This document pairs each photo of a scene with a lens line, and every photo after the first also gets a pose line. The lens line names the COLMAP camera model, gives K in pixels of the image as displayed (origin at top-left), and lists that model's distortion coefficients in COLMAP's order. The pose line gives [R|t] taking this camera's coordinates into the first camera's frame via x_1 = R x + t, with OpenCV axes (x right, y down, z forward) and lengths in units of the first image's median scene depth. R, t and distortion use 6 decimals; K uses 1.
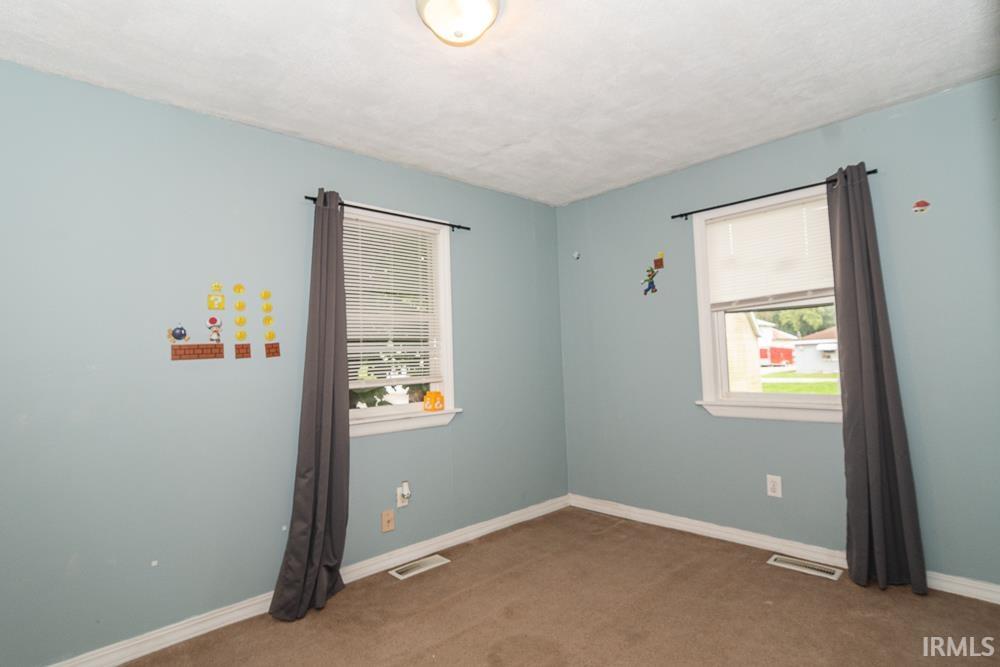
lens RADIAL K [[515.9, 0, 502.2], [0, 515.9, 328.0], [0, 0, 1]] dist [-0.000370, -0.000604]
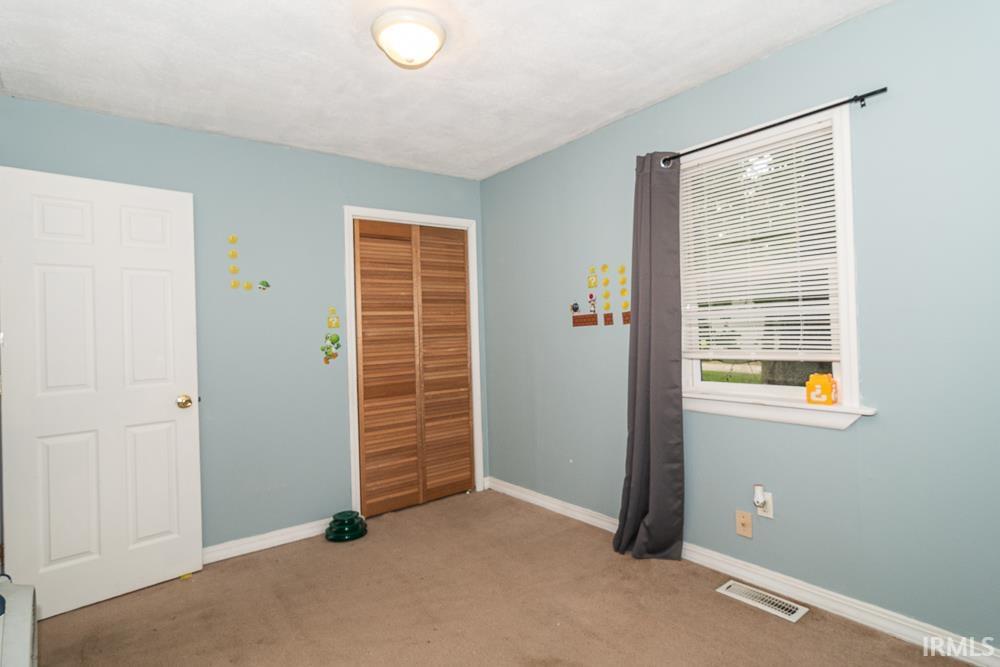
lens RADIAL K [[515.9, 0, 502.2], [0, 515.9, 328.0], [0, 0, 1]] dist [-0.000370, -0.000604]
pose [[-0.094476, 0.033133, -0.994976, 0.710600], [0.092852, 0.995383, 0.024330, 0.011969], [0.991188, -0.090087, -0.097116, 0.840535]]
